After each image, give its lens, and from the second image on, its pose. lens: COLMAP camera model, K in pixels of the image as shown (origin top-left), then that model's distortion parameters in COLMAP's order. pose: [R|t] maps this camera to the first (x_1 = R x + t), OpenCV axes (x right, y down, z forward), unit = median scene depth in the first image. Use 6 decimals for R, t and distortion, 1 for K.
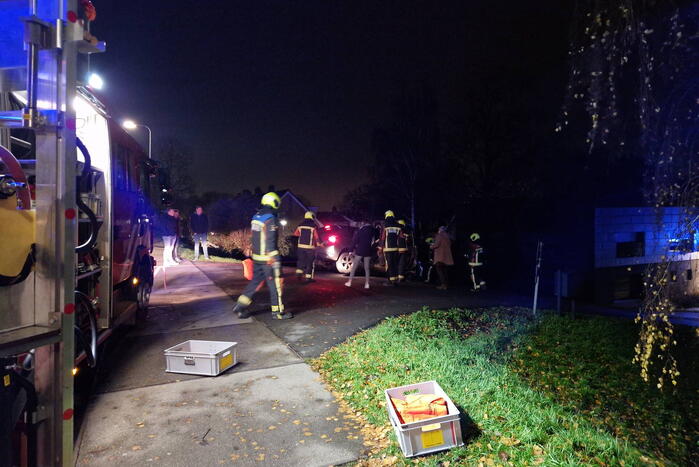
lens RADIAL K [[470.2, 0, 350.8], [0, 470.2, 228.9], [0, 0, 1]] dist [0.039107, -0.002809]
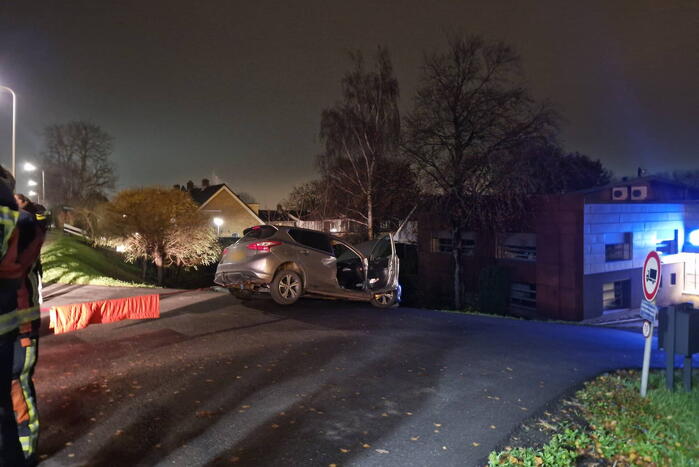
lens RADIAL K [[470.2, 0, 350.8], [0, 470.2, 228.9], [0, 0, 1]] dist [0.039107, -0.002809]
pose [[0.993711, -0.003470, 0.111923, 0.009546], [0.003283, 0.999993, 0.001855, -0.010265], [-0.111928, -0.001476, 0.993715, 0.752786]]
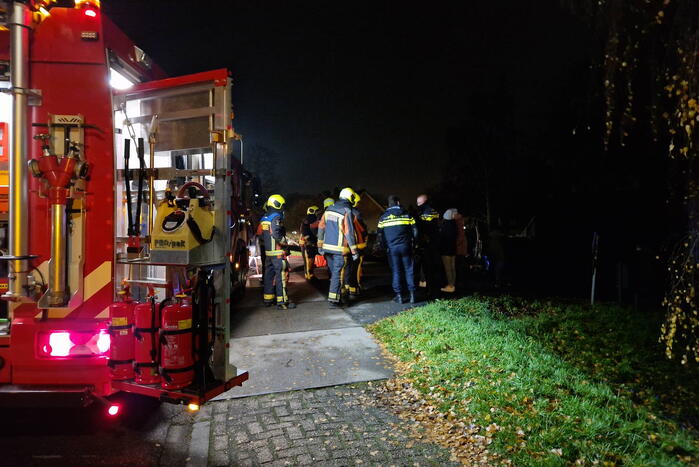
lens RADIAL K [[468.1, 0, 337.1], [0, 468.1, 214.7], [0, 0, 1]] dist [0.034966, 0.000294]
pose [[0.980376, -0.015972, -0.196489, 0.066741], [0.010651, 0.999548, -0.028106, 0.008476], [0.196849, 0.025462, 0.980103, -0.201748]]
